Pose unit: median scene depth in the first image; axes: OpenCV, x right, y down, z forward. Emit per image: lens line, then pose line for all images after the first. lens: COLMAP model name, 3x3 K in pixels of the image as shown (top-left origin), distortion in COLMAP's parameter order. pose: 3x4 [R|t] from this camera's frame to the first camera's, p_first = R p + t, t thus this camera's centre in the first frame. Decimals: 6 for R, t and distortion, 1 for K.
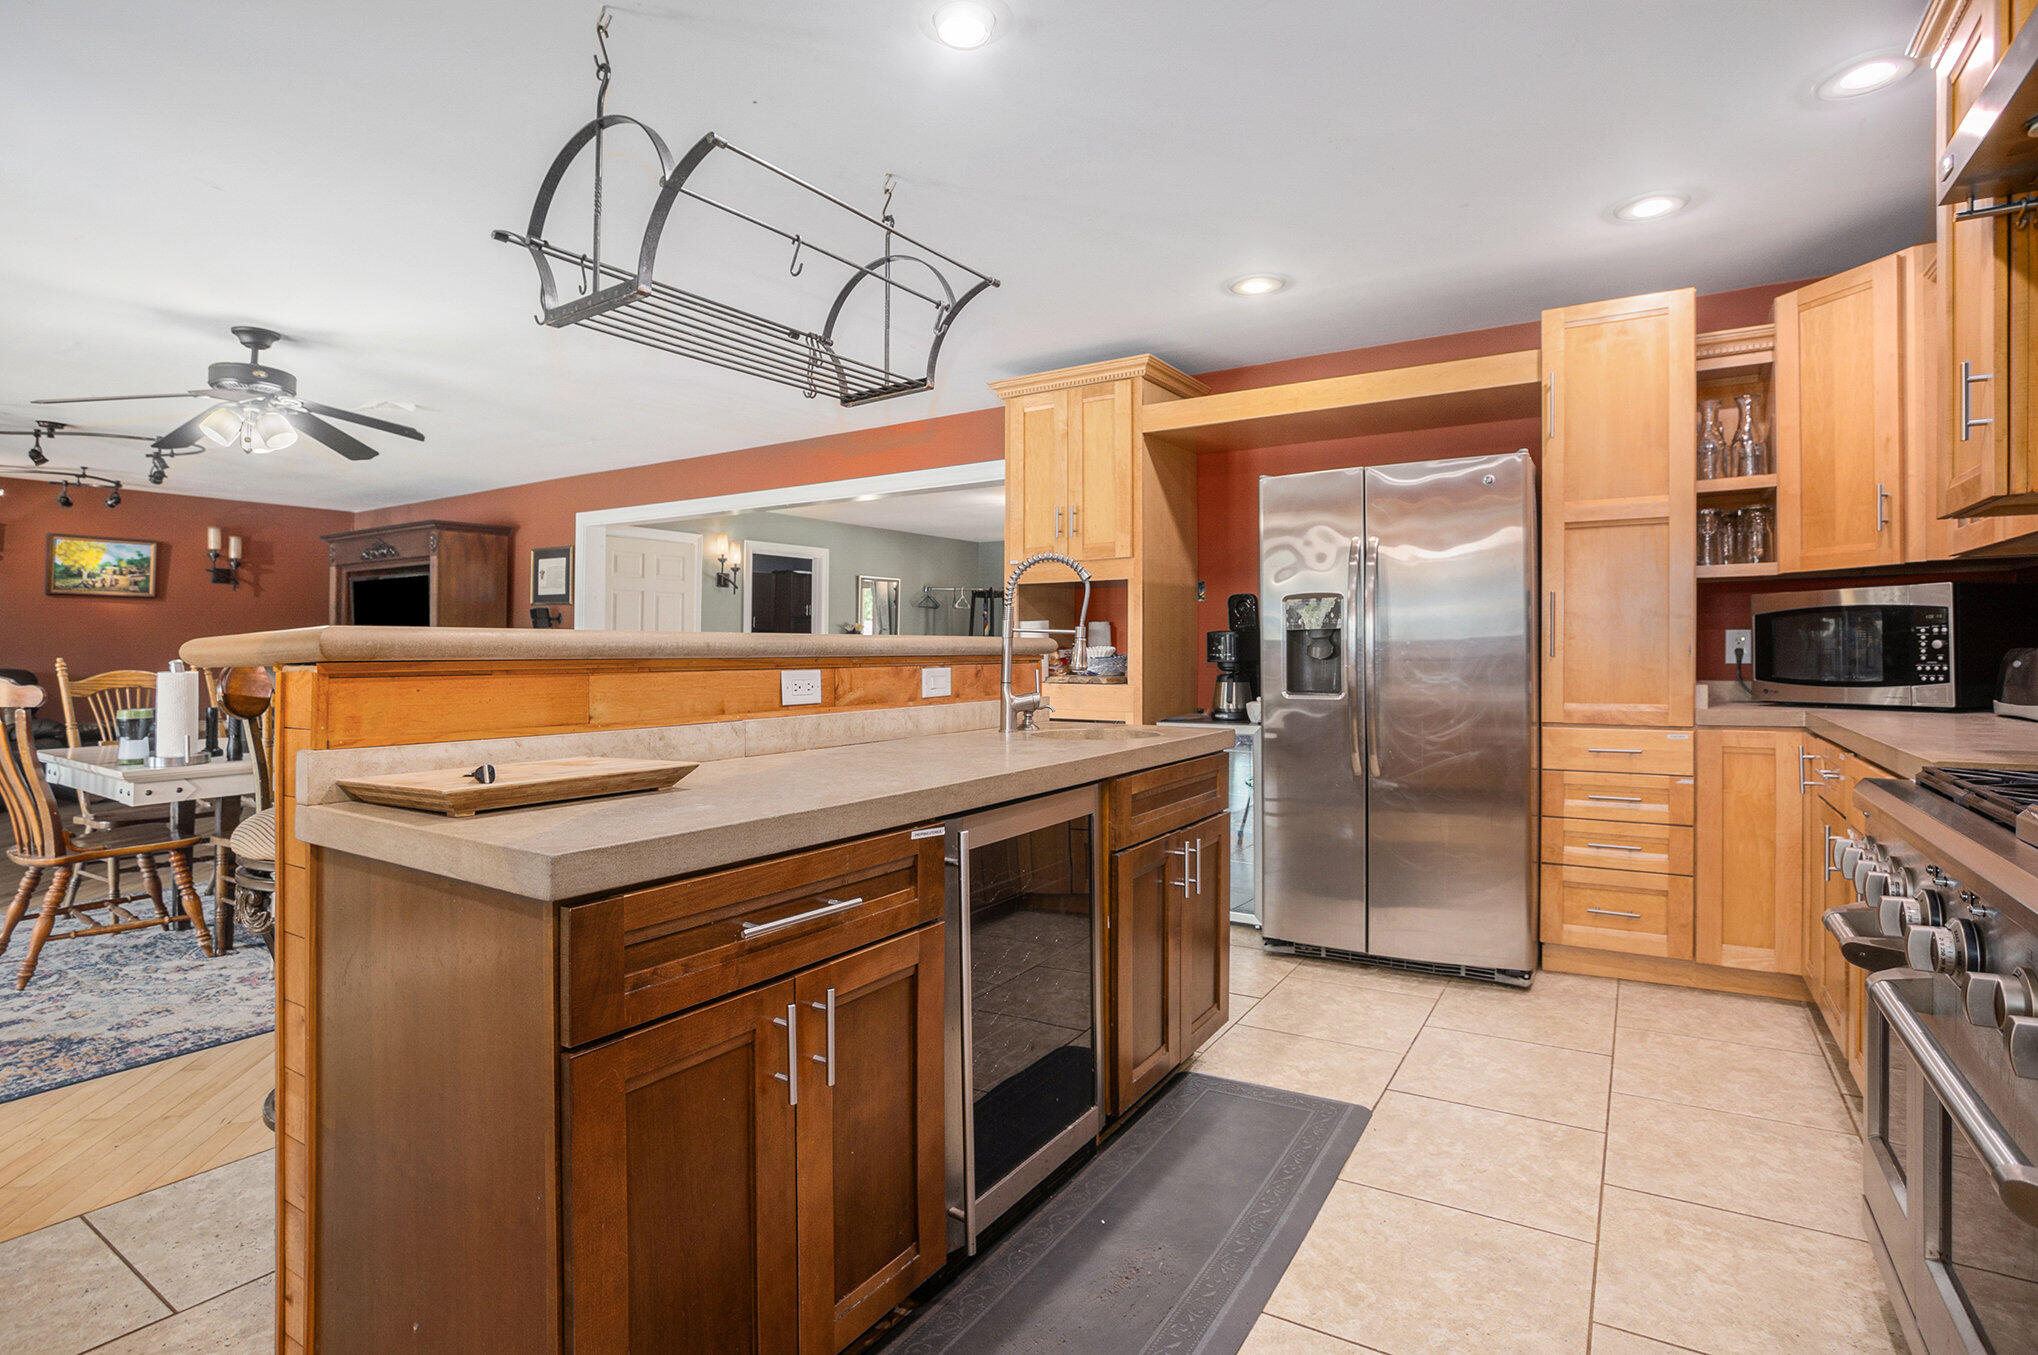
lens RADIAL K [[979.2, 0, 1019.0], [0, 979.2, 677.5], [0, 0, 1]] dist [-0.040811, 0.000170]
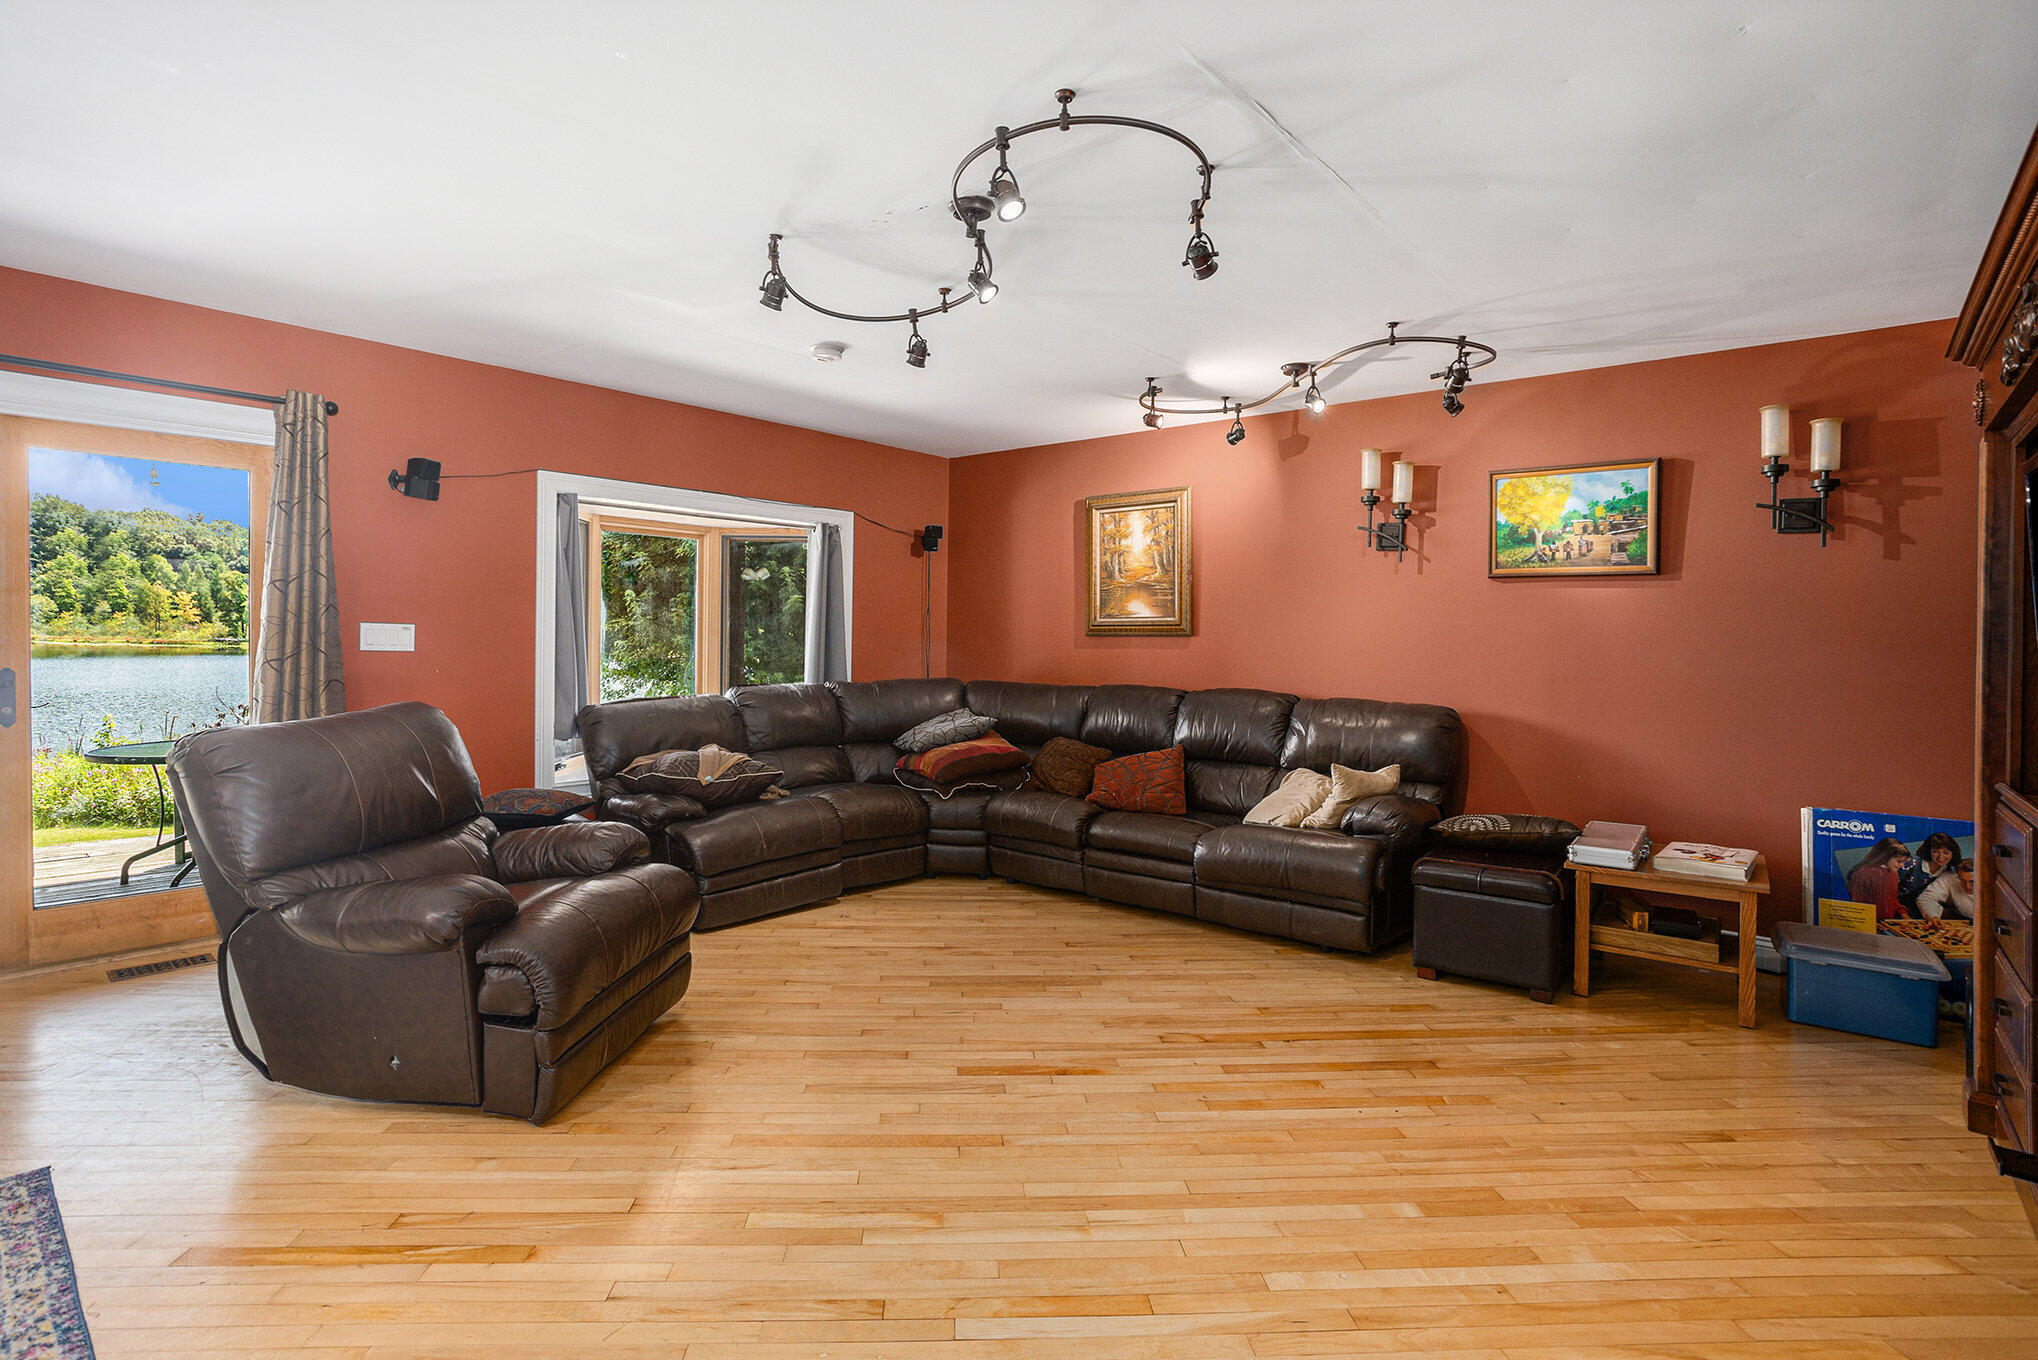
lens RADIAL K [[1018.9, 0, 1006.3], [0, 1018.9, 696.1], [0, 0, 1]] dist [-0.055768, 0.023745]
pose [[-0.156829, 0.037980, -0.986895, -0.888190], [-0.059846, 0.997059, 0.047881, -0.065147], [0.985811, 0.066571, -0.154095, 1.952746]]
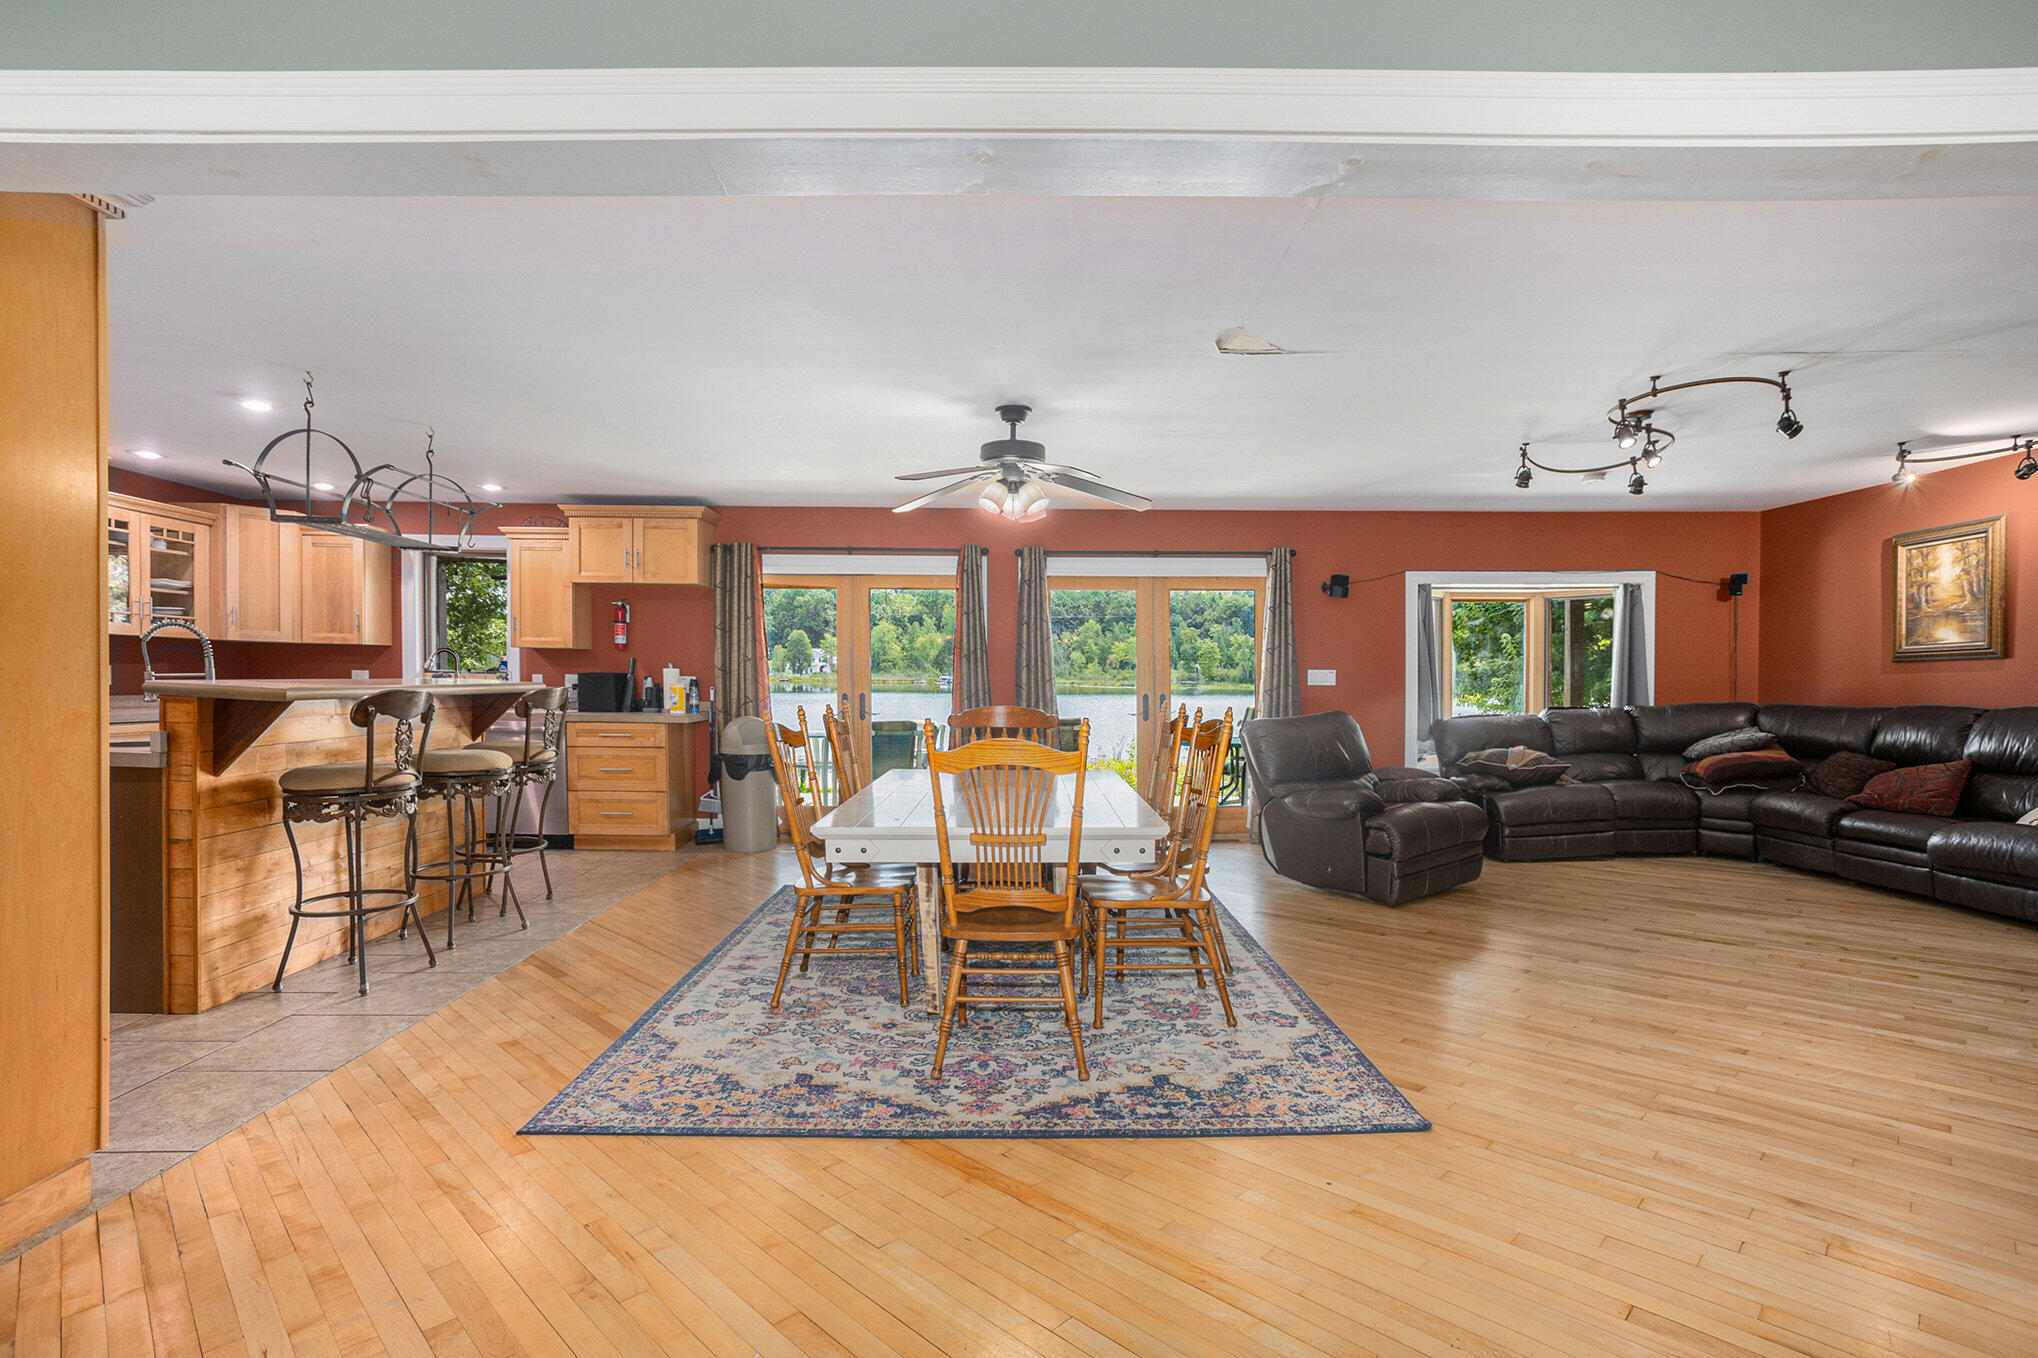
lens RADIAL K [[1018.9, 0, 1006.3], [0, 1018.9, 695.1], [0, 0, 1]] dist [-0.055768, 0.023745]
pose [[-0.841855, 0.007839, -0.539648, -0.171883], [-0.017177, 0.998999, 0.041308, -0.080141], [0.539431, 0.044045, -0.840877, 2.524549]]
